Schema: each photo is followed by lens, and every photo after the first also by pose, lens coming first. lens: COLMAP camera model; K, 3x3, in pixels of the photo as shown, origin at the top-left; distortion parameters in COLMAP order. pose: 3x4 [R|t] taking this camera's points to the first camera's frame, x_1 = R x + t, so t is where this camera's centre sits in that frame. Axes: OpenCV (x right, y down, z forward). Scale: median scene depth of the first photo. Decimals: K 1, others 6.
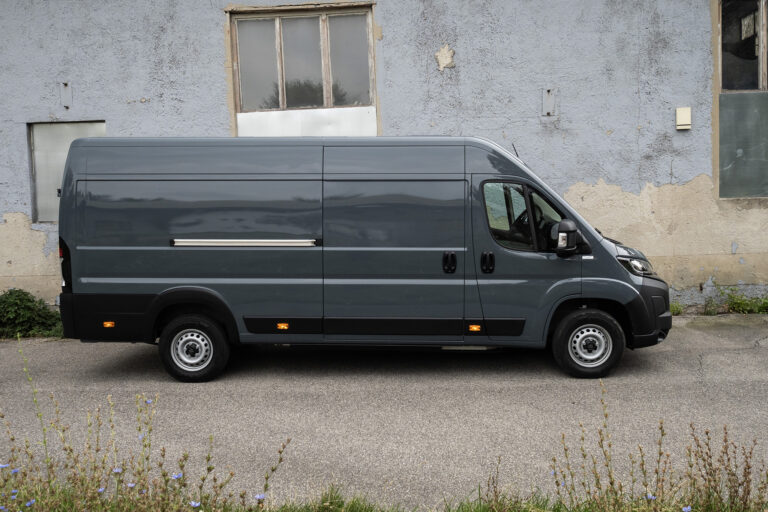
lens RADIAL K [[787.7, 0, 384.0], [0, 787.7, 256.0], [0, 0, 1]] dist [0.008880, 0.010452]
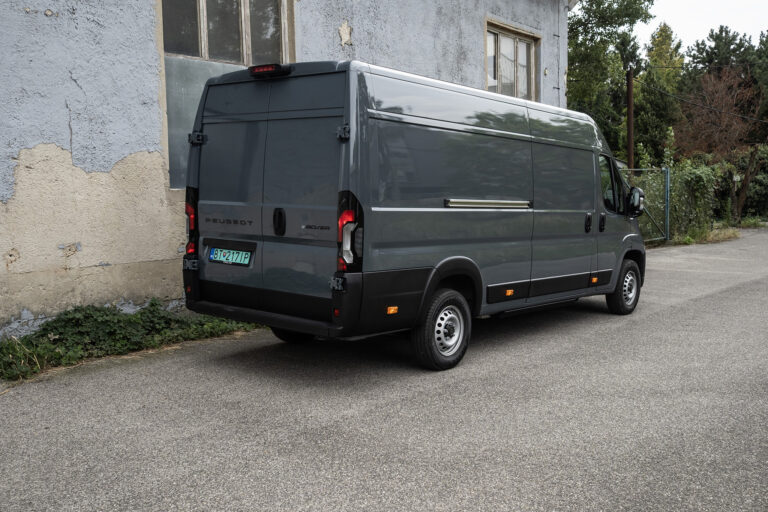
lens RADIAL K [[774.1, 0, 384.0], [0, 774.1, 256.0], [0, 0, 1]] dist [-0.000433, 0.017046]
pose [[0.600933, -0.042824, 0.798151, -0.673609], [0.060062, 0.998160, 0.008334, 0.019605], [-0.797039, 0.042931, 0.602399, 0.392078]]
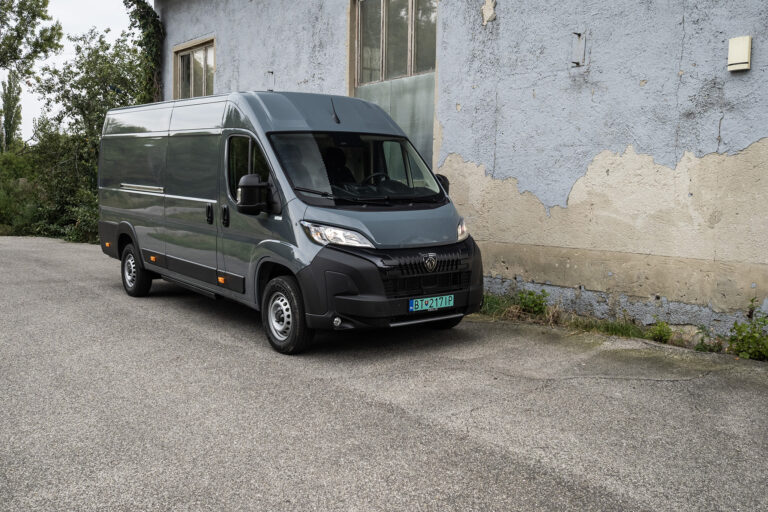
lens RADIAL K [[774.1, 0, 384.0], [0, 774.1, 256.0], [0, 0, 1]] dist [-0.000433, 0.017046]
pose [[0.629580, 0.107694, -0.769436, 0.705221], [-0.102946, 0.993178, 0.054777, -0.011196], [0.770086, 0.044724, 0.636371, 0.363332]]
